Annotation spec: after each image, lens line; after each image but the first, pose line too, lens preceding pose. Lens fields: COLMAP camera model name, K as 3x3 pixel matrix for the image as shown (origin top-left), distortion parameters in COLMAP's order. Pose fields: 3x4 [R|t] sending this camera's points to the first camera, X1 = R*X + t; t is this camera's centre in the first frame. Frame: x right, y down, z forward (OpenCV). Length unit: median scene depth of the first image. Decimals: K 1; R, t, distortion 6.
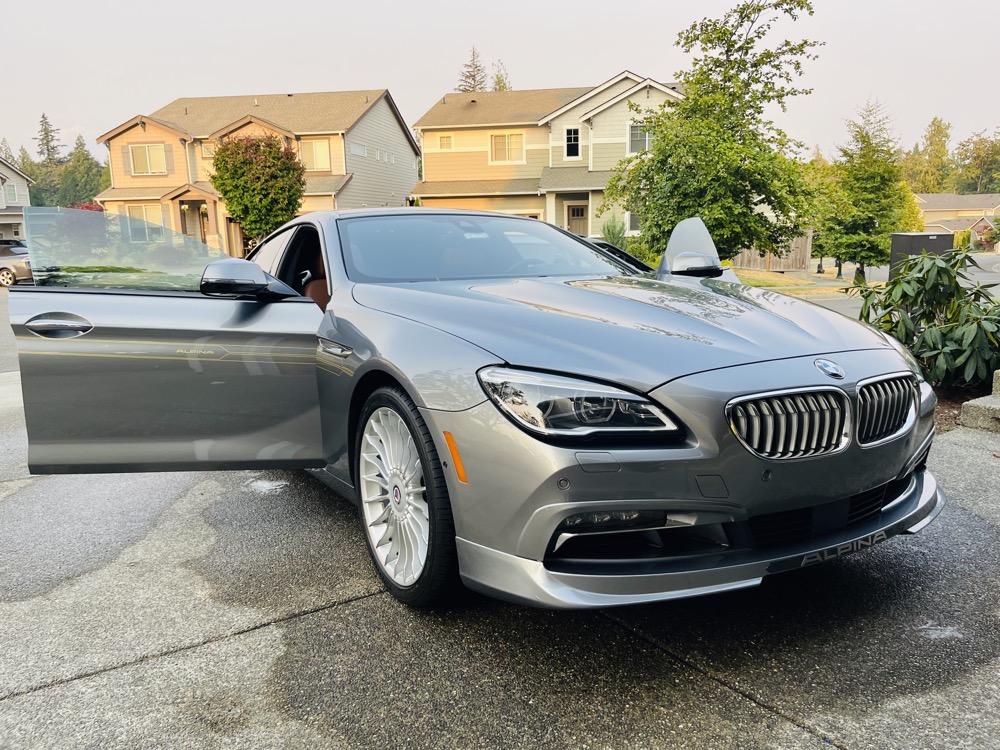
lens RADIAL K [[751.4, 0, 498.6], [0, 751.4, 382.3], [0, 0, 1]] dist [0.009336, -0.026241]
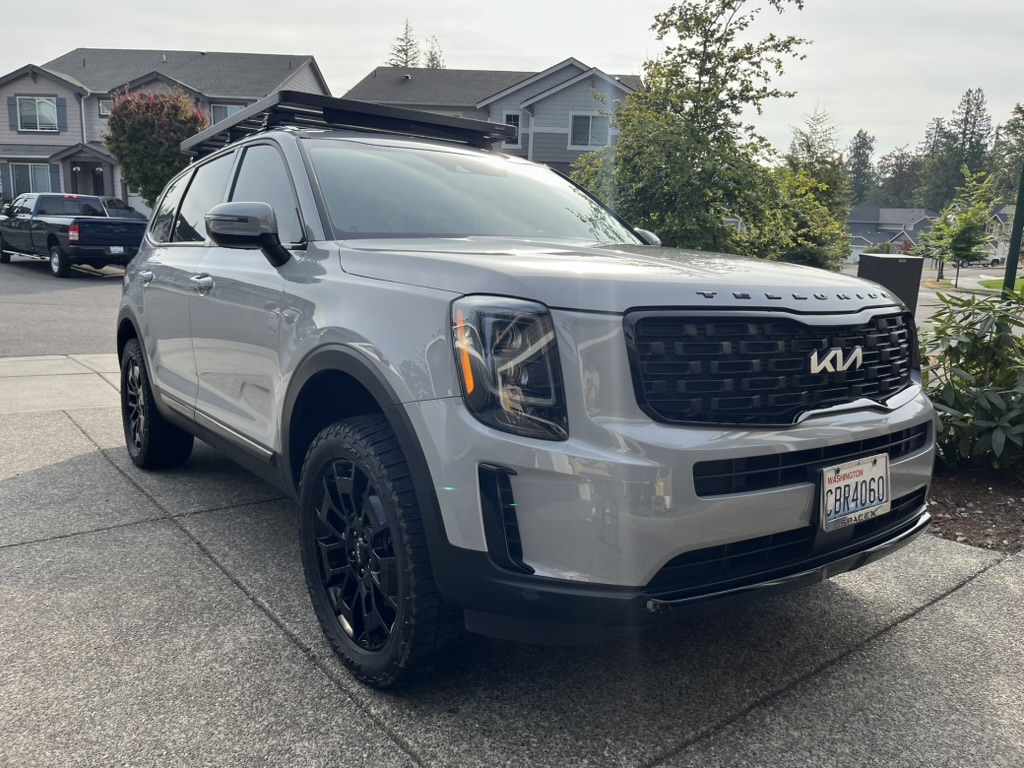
lens RADIAL K [[769.4, 0, 515.1], [0, 769.4, 377.6], [0, 0, 1]] dist [0.009336, -0.026241]
pose [[0.991806, 0.034167, 0.123103, -0.015479], [-0.035067, 0.999372, 0.005154, -0.040035], [-0.122850, -0.009429, 0.992381, 0.119167]]
